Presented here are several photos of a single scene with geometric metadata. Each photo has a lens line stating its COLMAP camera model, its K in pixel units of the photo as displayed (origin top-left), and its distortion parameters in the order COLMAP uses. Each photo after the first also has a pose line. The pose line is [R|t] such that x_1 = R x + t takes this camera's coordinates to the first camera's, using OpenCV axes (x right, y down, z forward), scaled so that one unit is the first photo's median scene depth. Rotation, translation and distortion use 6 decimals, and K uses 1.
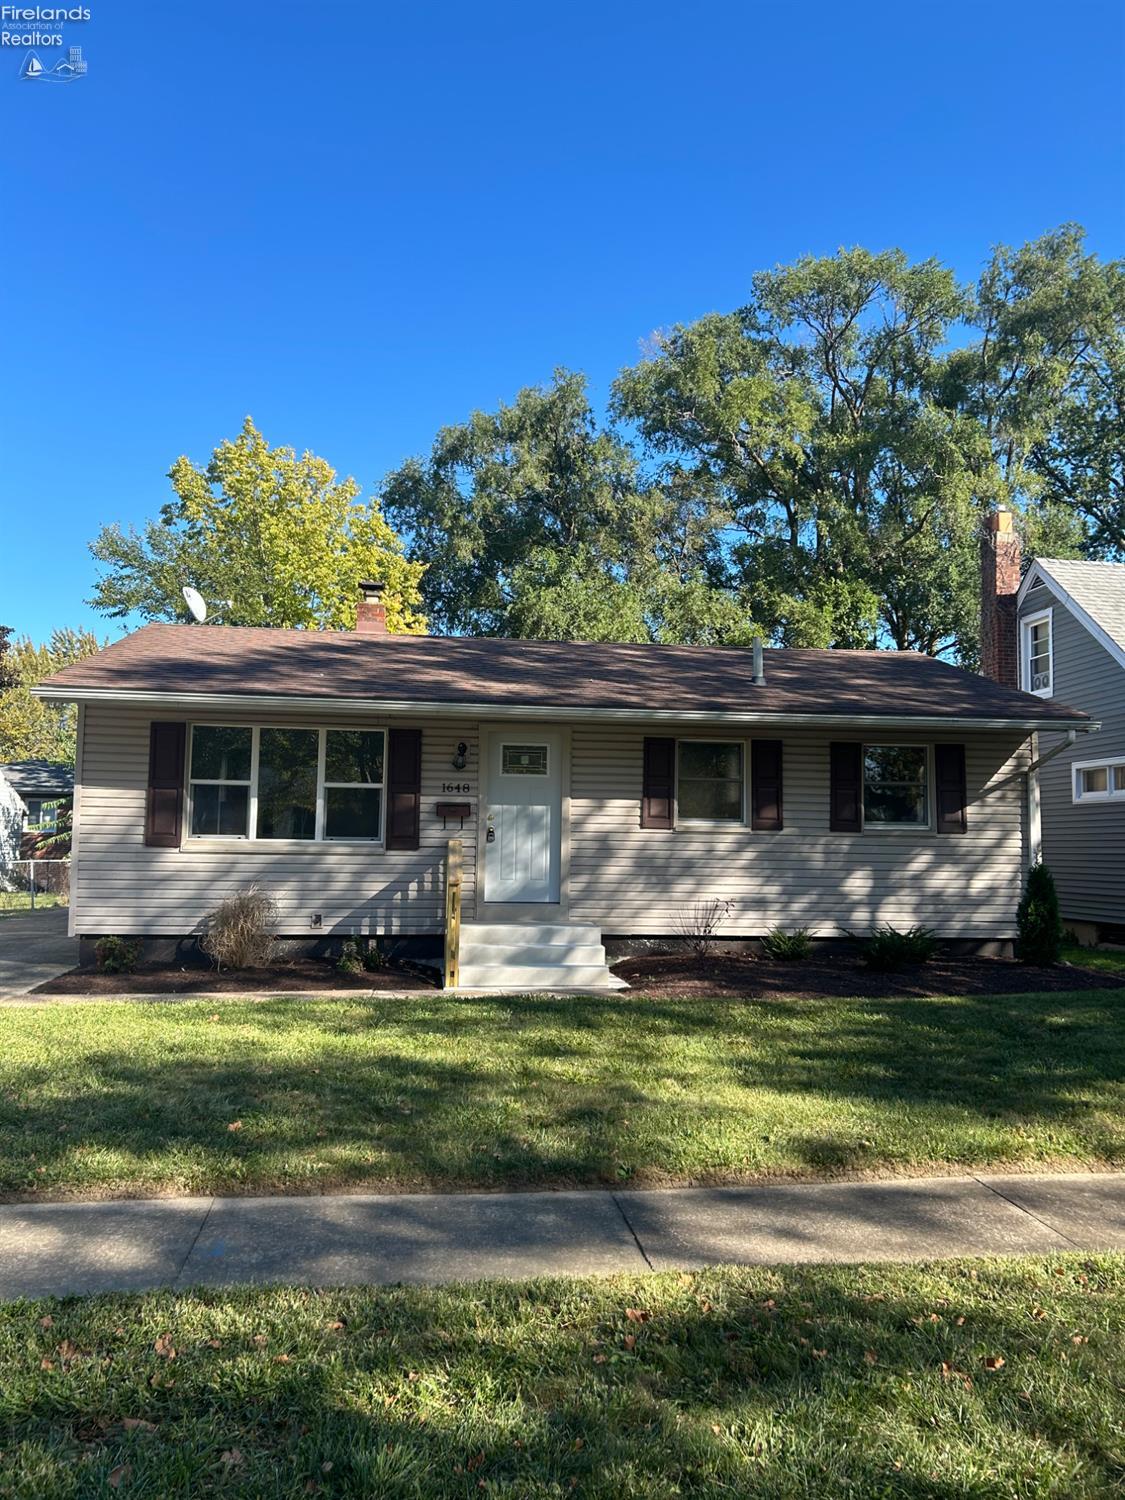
lens RADIAL K [[1110.3, 0, 566.5], [0, 1110.3, 750.2], [0, 0, 1]] dist [0.011904, -0.025432]
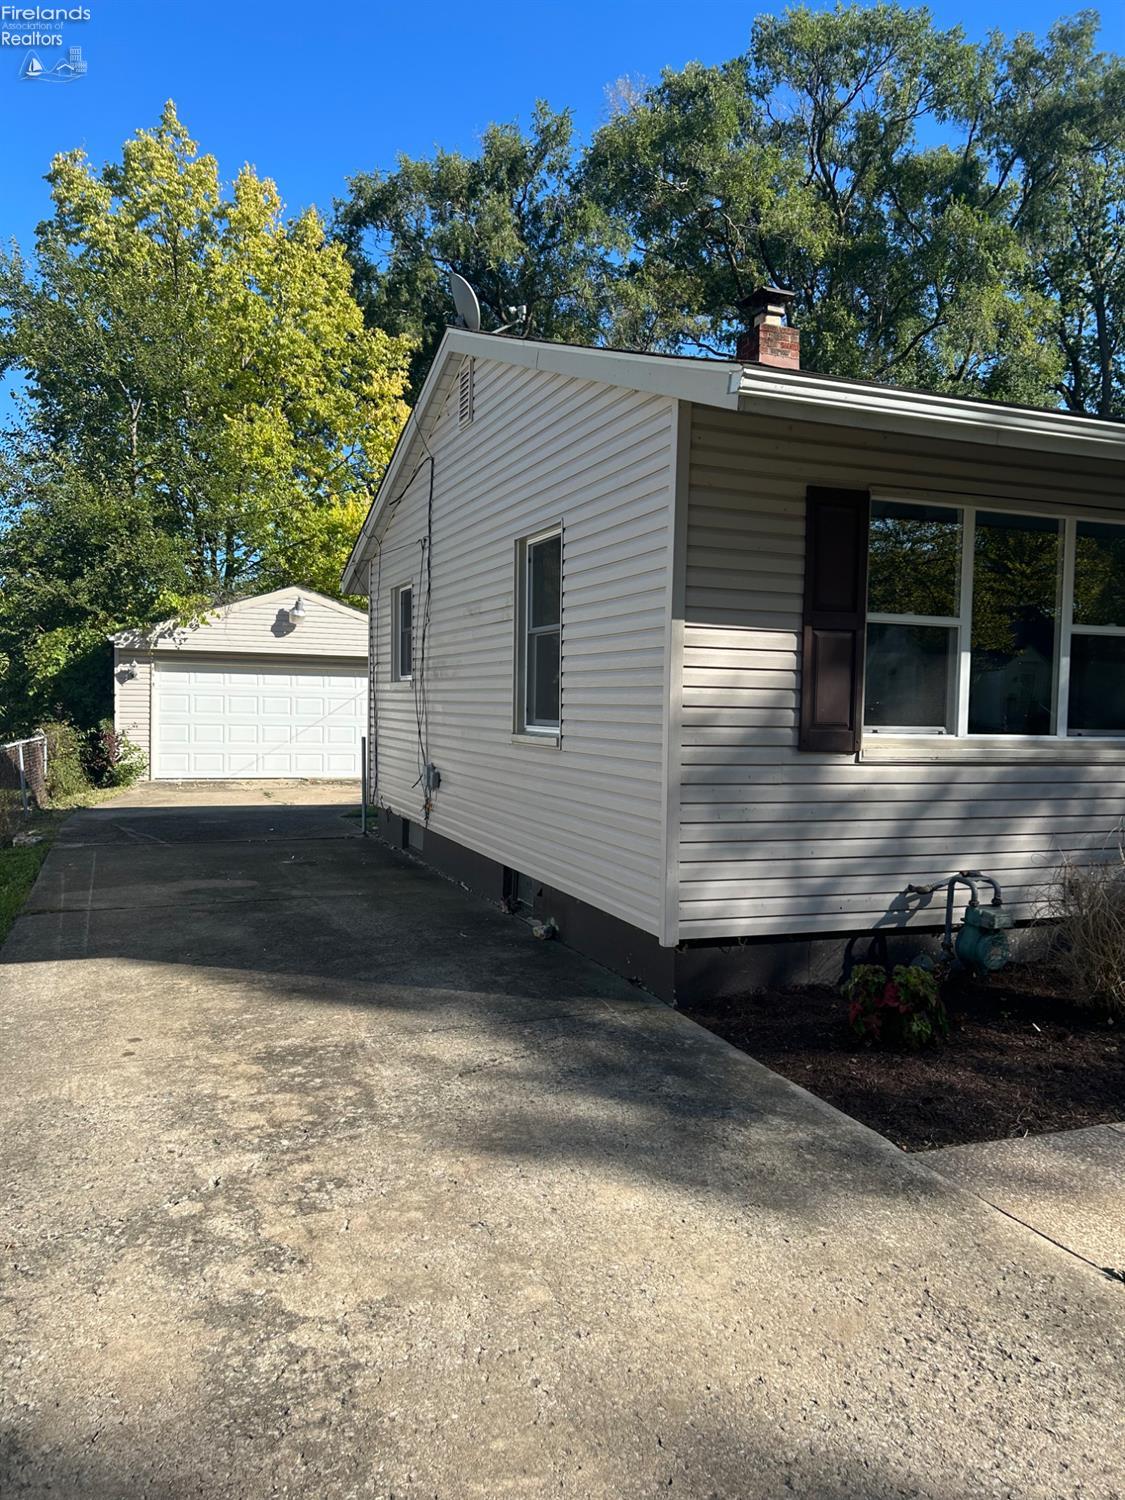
lens RADIAL K [[1110.3, 0, 558.4], [0, 1110.3, 754.5], [0, 0, 1]] dist [0.011904, -0.025432]
pose [[0.971868, -0.006476, 0.235435, -0.578397], [-0.026115, 0.990495, 0.135047, 0.025606], [-0.234072, -0.137397, 0.962462, 0.554590]]
